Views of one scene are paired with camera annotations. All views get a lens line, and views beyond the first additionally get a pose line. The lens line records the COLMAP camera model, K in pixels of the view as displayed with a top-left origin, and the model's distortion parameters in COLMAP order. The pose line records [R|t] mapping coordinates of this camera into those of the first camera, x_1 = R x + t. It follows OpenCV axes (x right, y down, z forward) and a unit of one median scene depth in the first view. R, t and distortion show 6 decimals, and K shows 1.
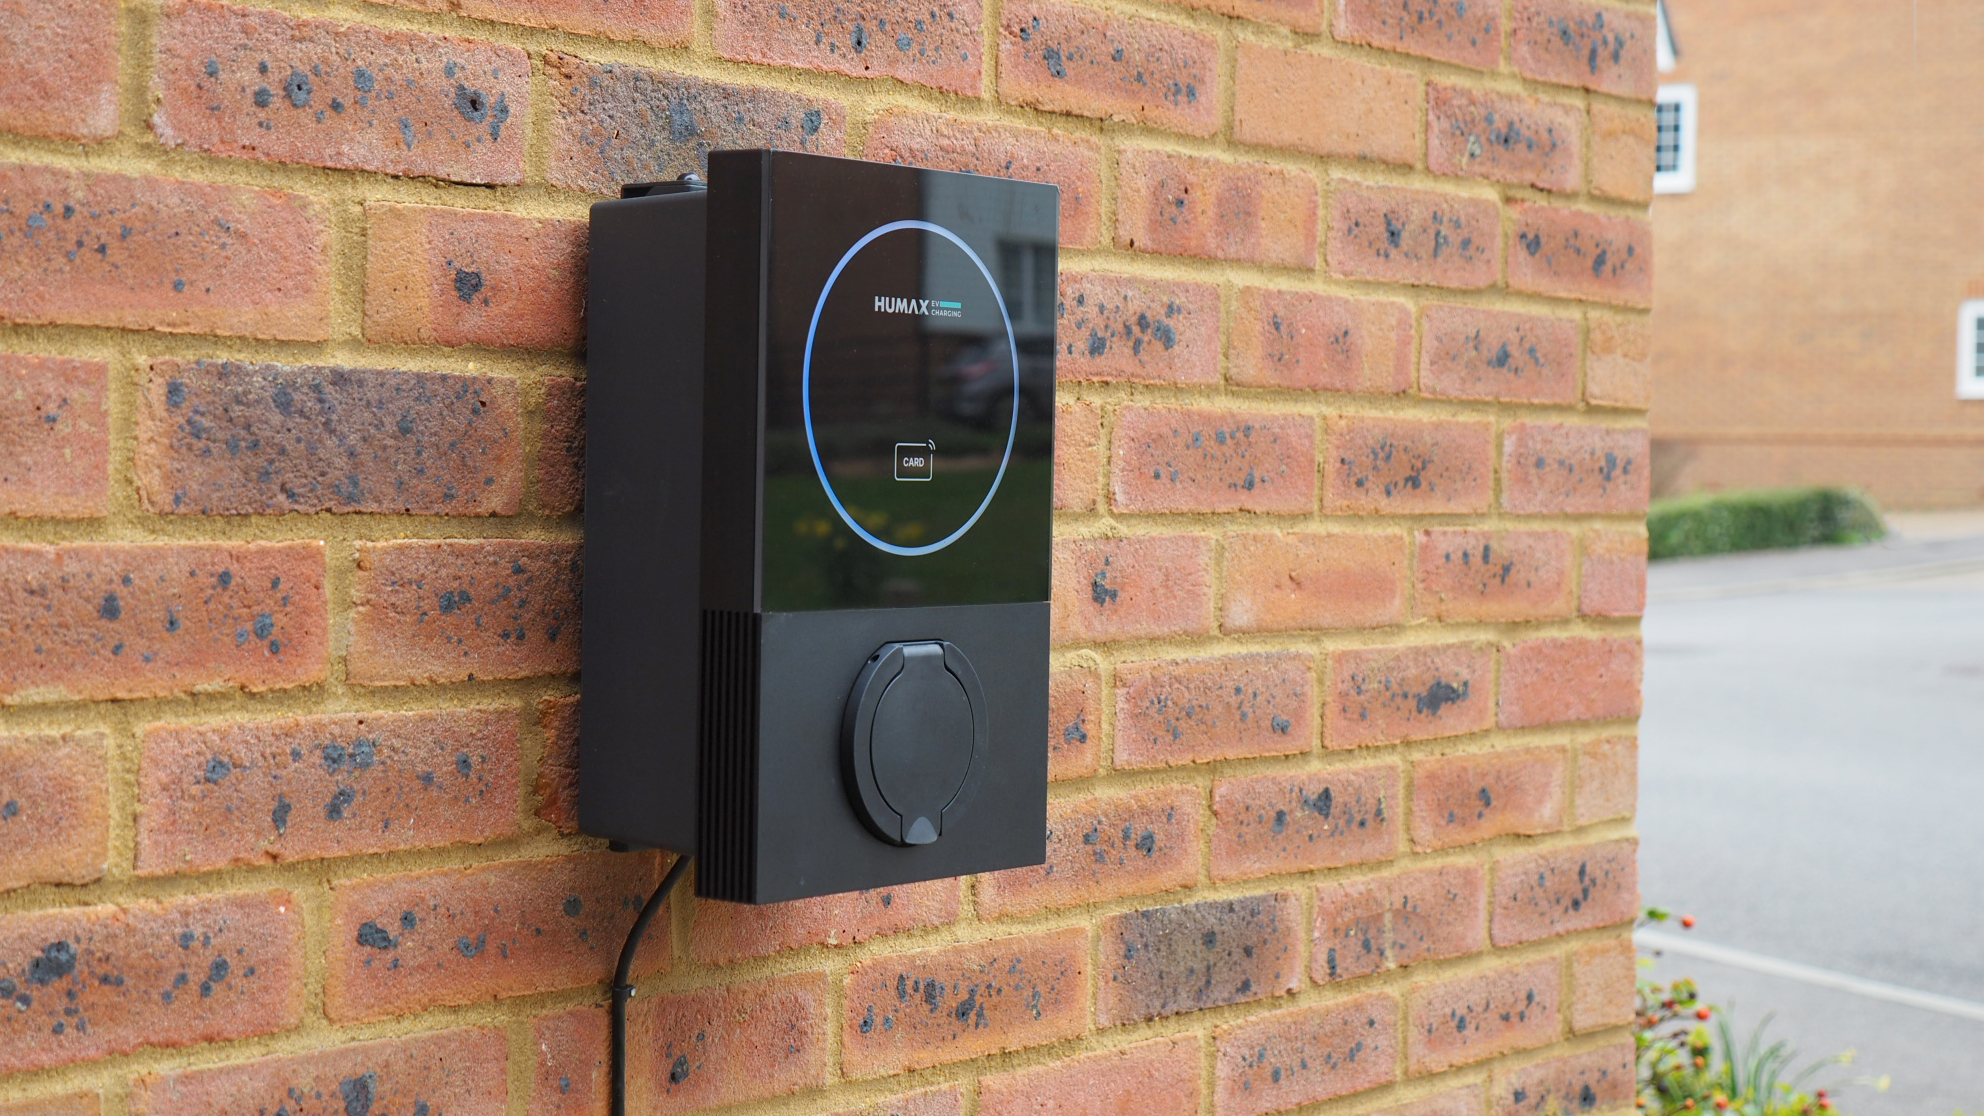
lens RADIAL K [[3276.3, 0, 994.6], [0, 3276.3, 544.8], [0, 0, 1]] dist [0.018435, 0.000000]
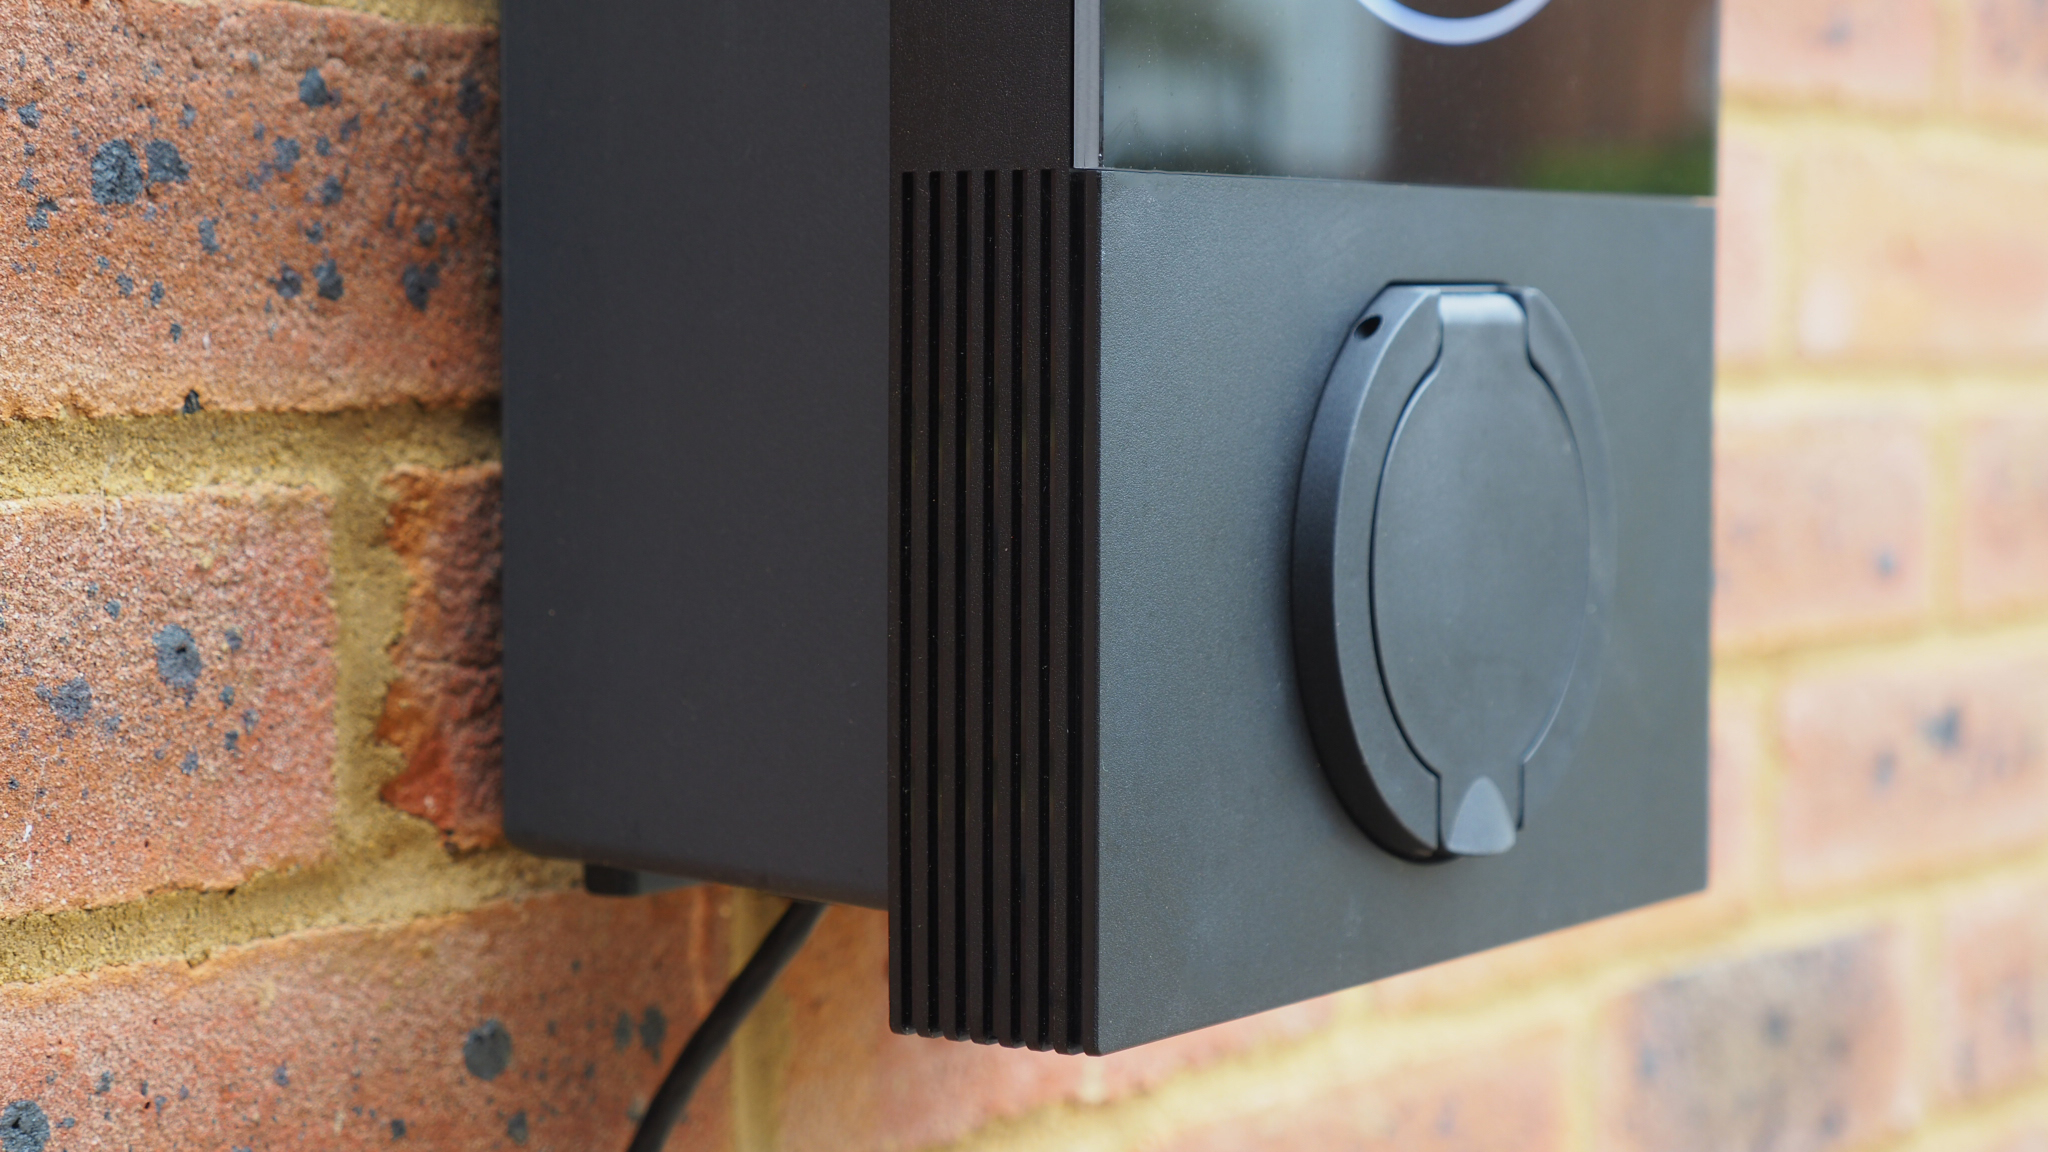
lens RADIAL K [[4181.9, 0, 1025.1], [0, 4181.9, 581.3], [0, 0, 1]] dist [0.132907, 0.000000]
pose [[0.997598, -0.022419, 0.065548, -0.100580], [0.019954, 0.999078, 0.038021, 0.043232], [-0.066340, -0.036622, 0.997125, 0.547820]]
